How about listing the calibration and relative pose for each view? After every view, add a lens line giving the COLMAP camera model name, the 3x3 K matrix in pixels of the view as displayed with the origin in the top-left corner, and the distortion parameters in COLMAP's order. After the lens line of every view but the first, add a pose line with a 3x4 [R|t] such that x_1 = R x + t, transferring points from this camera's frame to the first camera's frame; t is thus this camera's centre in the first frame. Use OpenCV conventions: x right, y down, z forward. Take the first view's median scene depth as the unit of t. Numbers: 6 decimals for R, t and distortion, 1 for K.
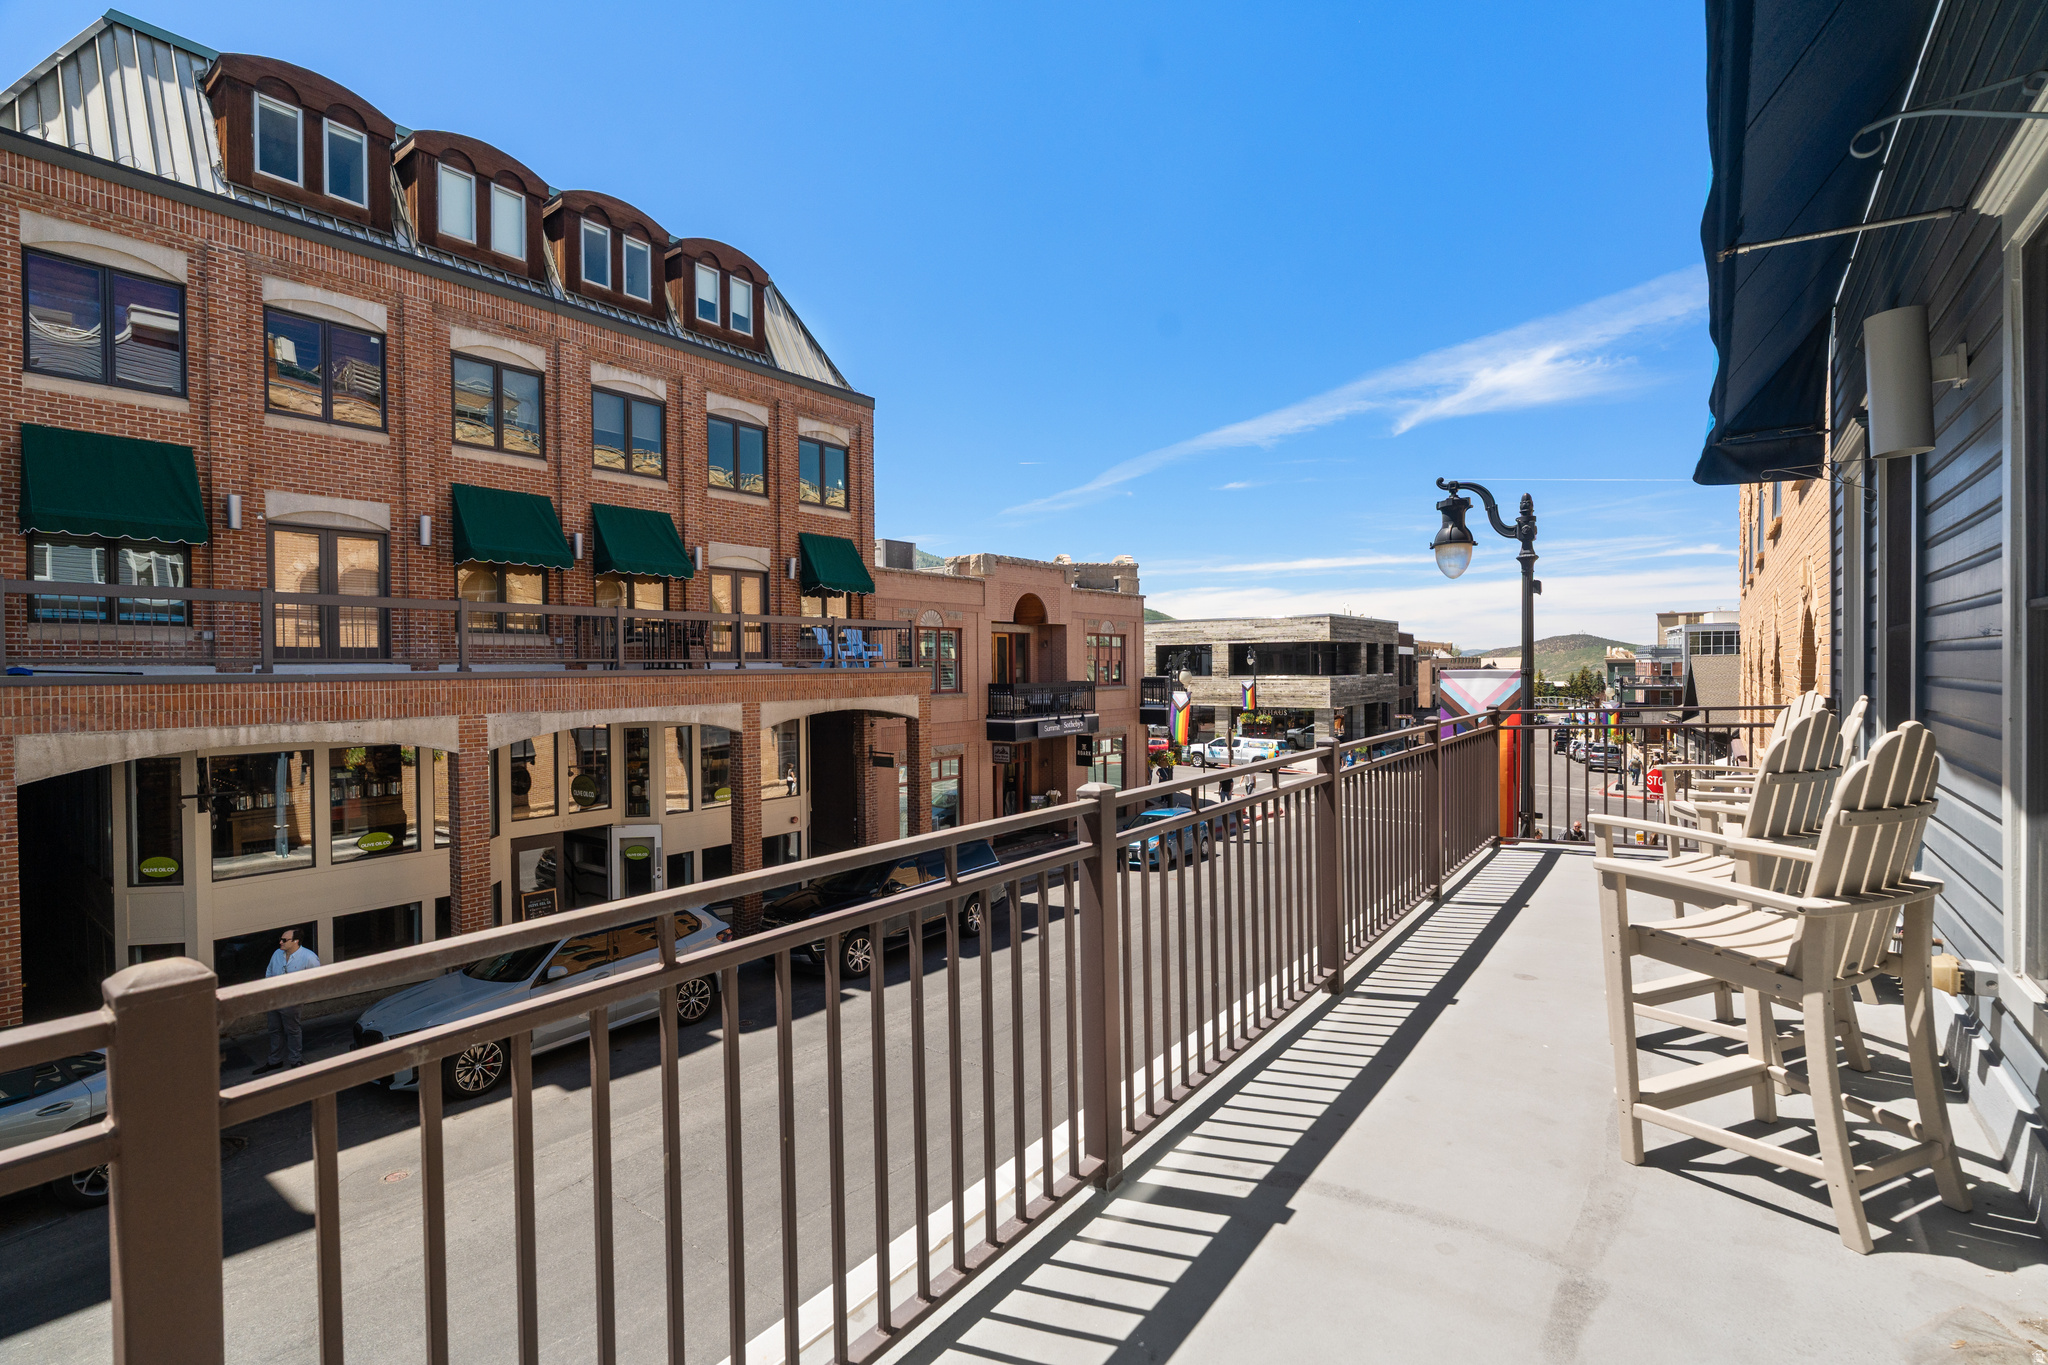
lens RADIAL K [[930.4, 0, 1022.0], [0, 930.4, 663.8], [0, 0, 1]] dist [-0.004188, 0.001111]
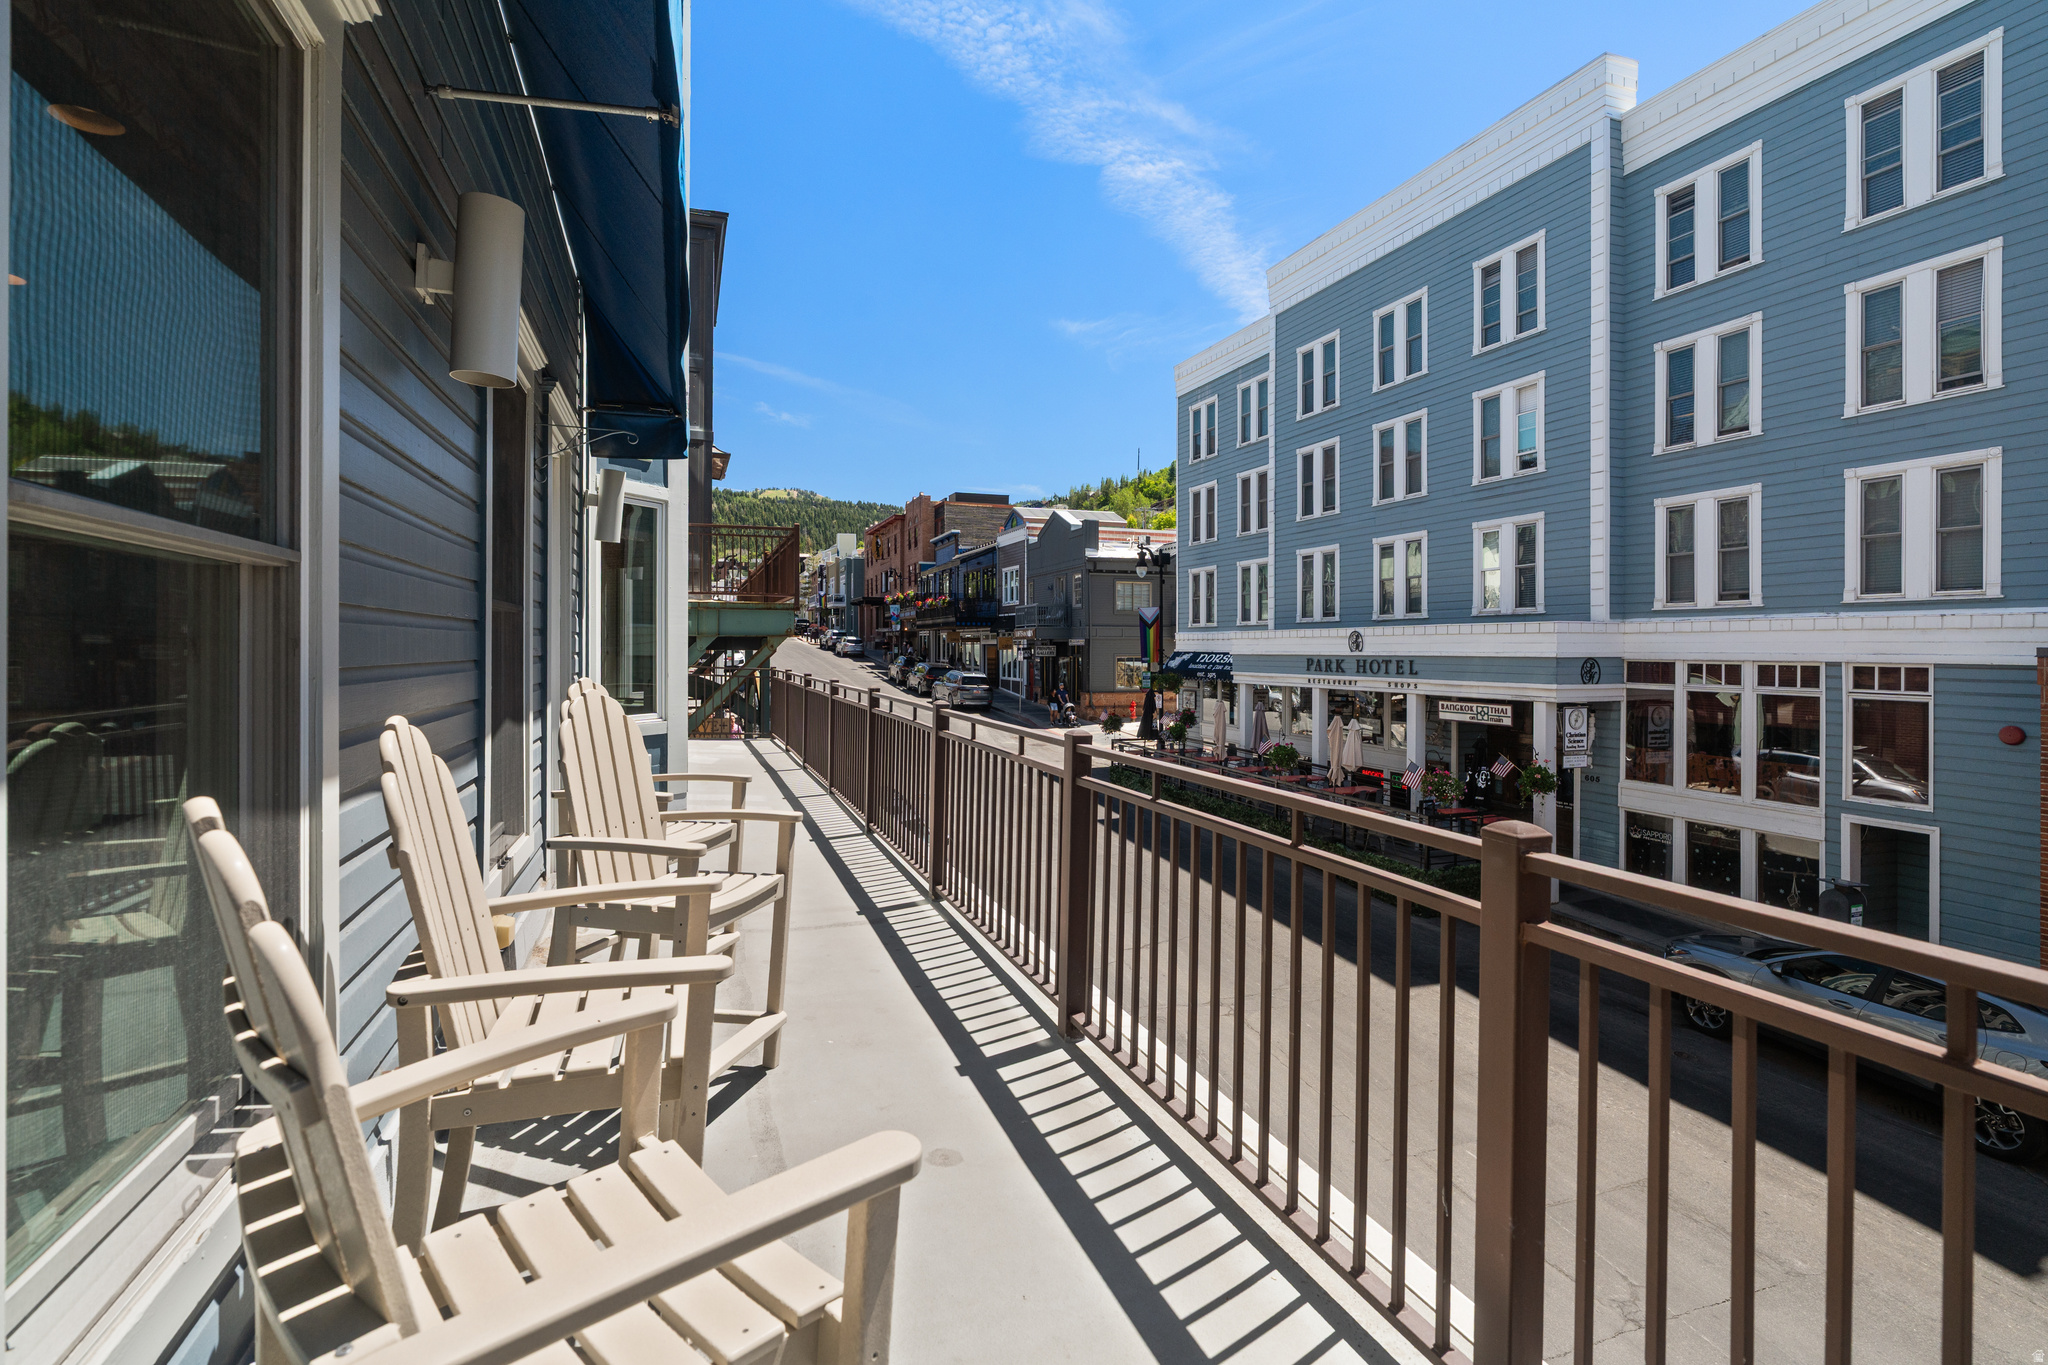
lens RADIAL K [[914.2, 0, 1023.1], [0, 914.2, 676.4], [0, 0, 1]] dist [-0.006313, 0.000504]
pose [[-0.539873, 0.034364, -0.841044, 0.196830], [0.002753, 0.999233, 0.039060, 0.002728], [0.841742, 0.018772, -0.539554, 0.269058]]
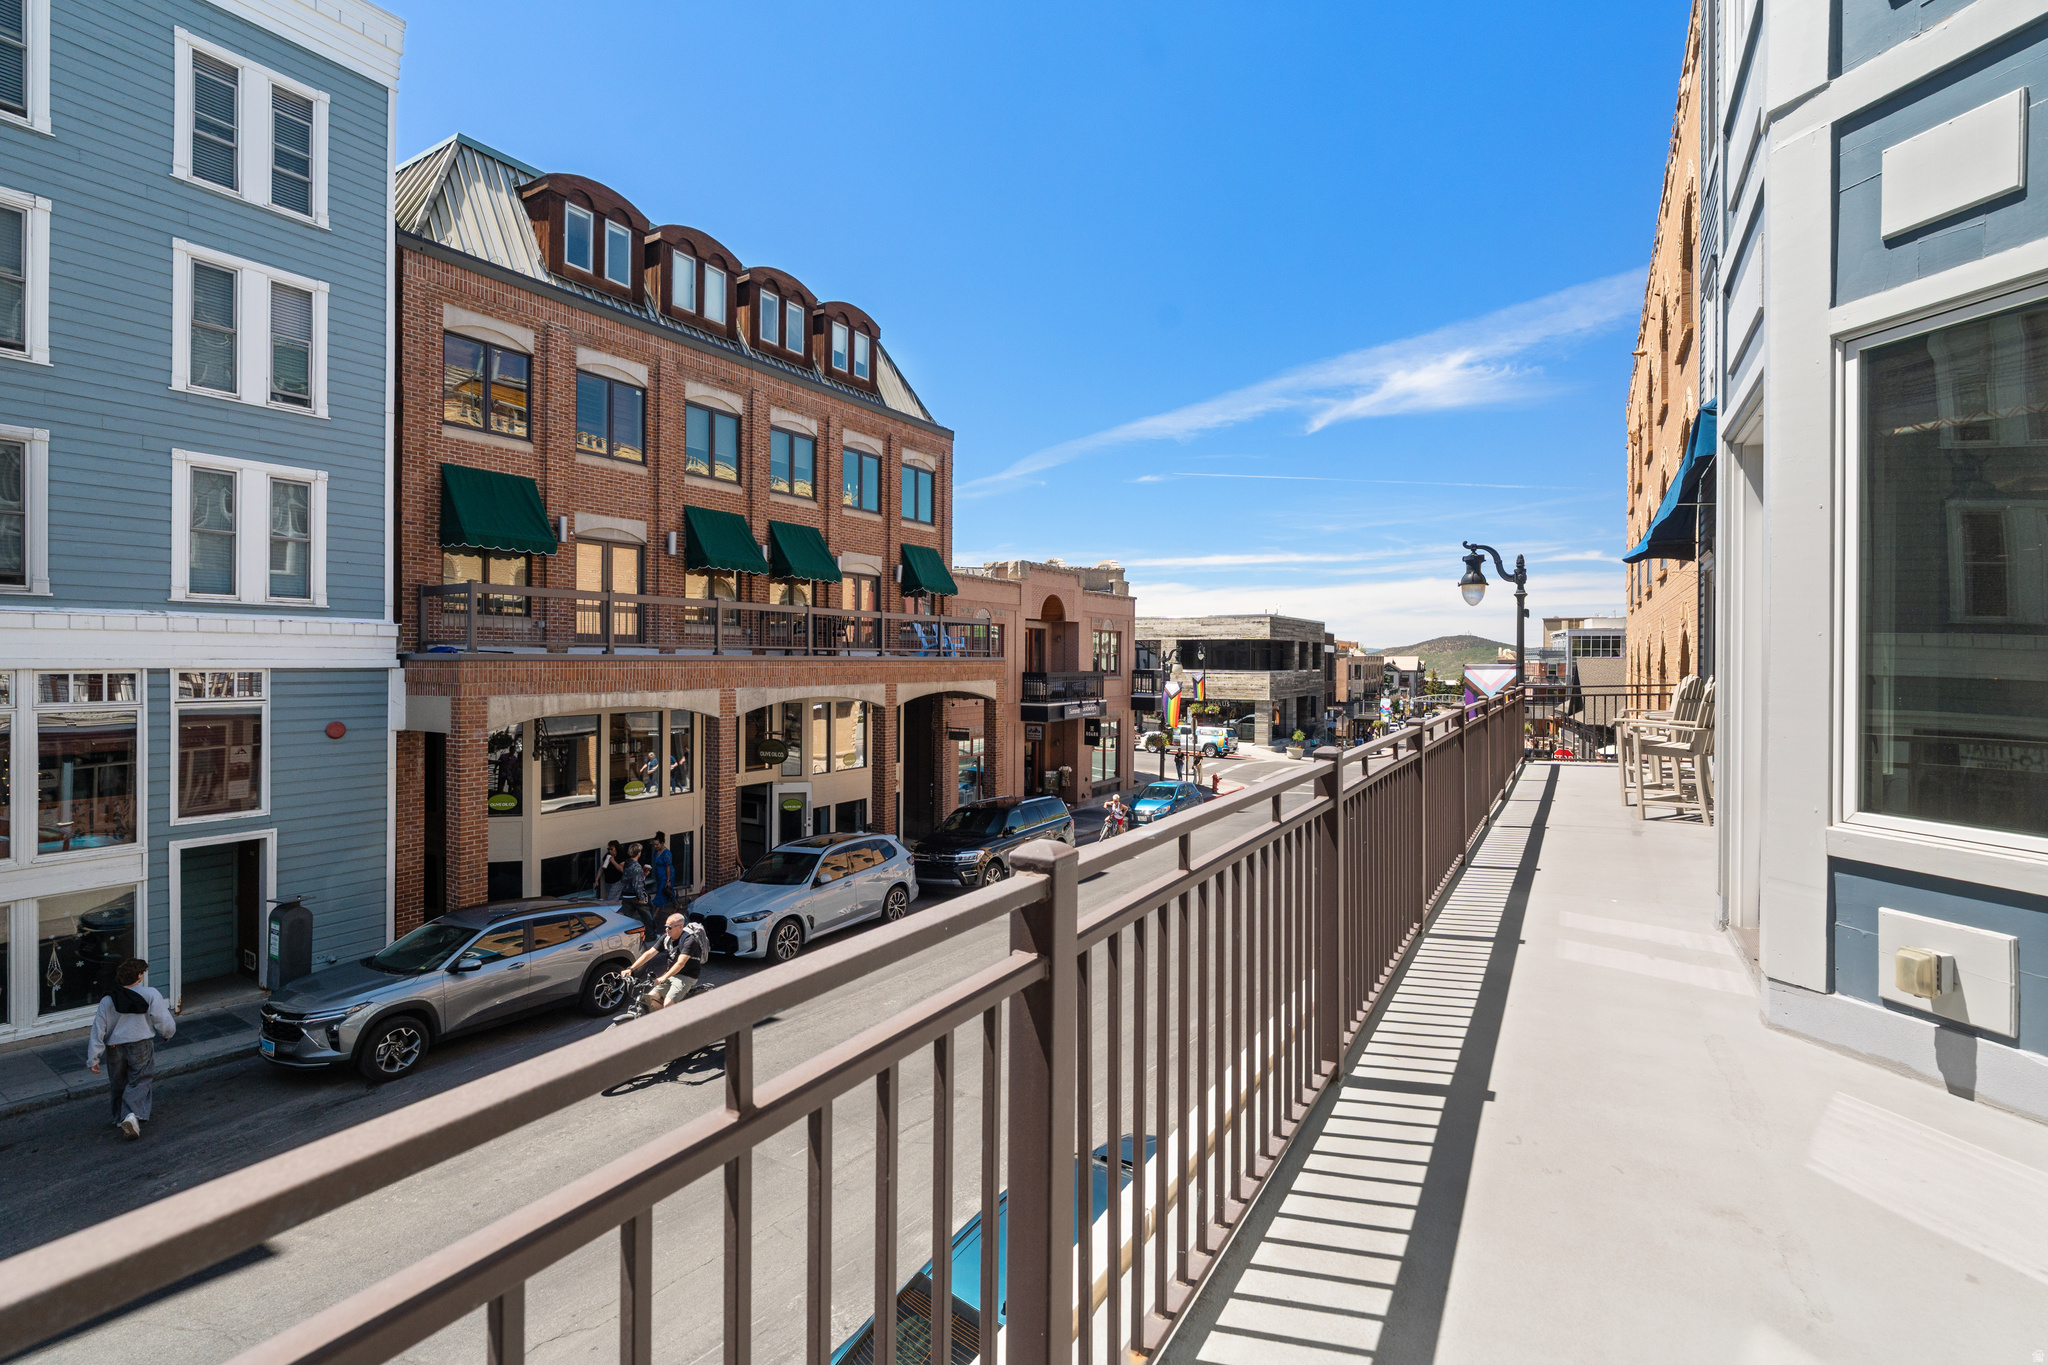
lens RADIAL K [[974.5, 0, 1016.7], [0, 974.5, 652.1], [0, 0, 1]] dist [0.032745, -0.000256]
pose [[0.994798, 0.021212, 0.099639, -0.217512], [-0.021009, 0.999775, -0.003084, 0.000190], [-0.099682, 0.000974, 0.995019, -0.278814]]
